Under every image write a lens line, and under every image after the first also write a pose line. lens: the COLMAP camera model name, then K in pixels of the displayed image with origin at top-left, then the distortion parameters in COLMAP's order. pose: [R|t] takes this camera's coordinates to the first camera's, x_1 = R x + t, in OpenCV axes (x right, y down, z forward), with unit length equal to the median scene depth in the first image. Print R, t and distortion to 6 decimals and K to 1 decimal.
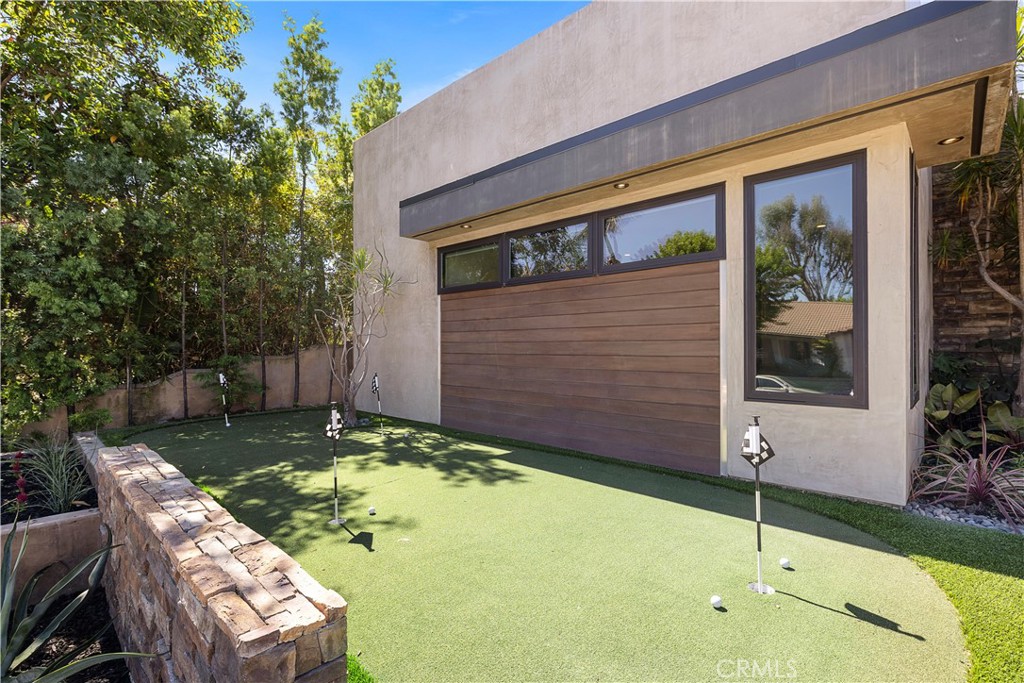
lens RADIAL K [[475.8, 0, 512.0], [0, 475.8, 341.5], [0, 0, 1]] dist [-0.004578, -0.000206]
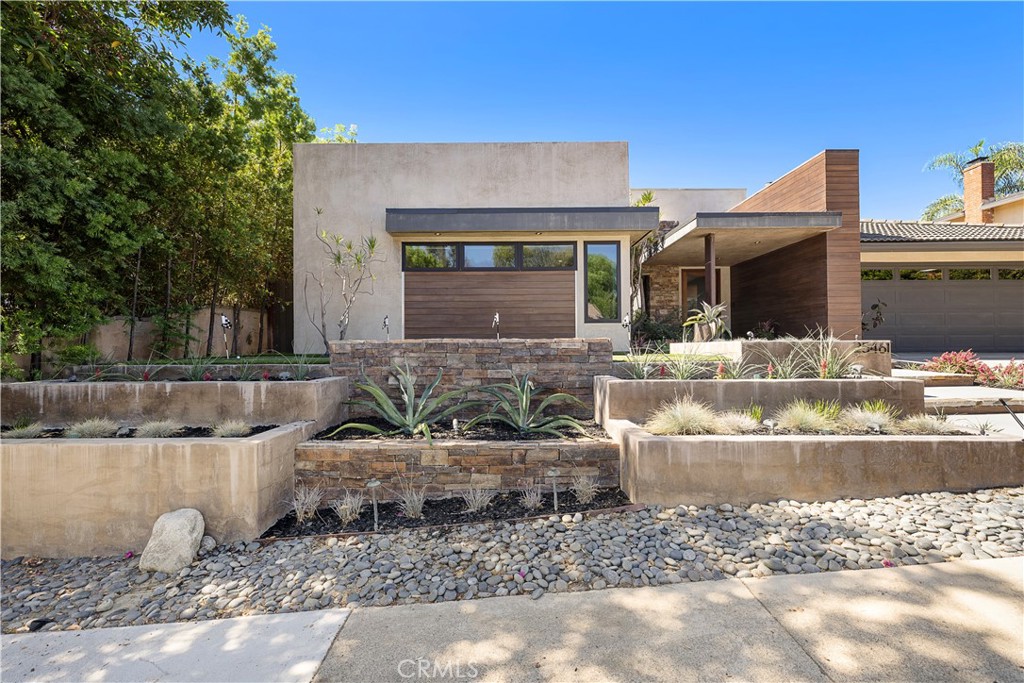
lens RADIAL K [[430.7, 0, 512.0], [0, 430.7, 341.5], [0, 0, 1]] dist [-0.000133, 0.000294]
pose [[0.727130, 0.008336, 0.686449, -0.908916], [-0.003703, 0.999959, -0.008221, 0.152285], [-0.686490, 0.003436, 0.727131, -0.307505]]
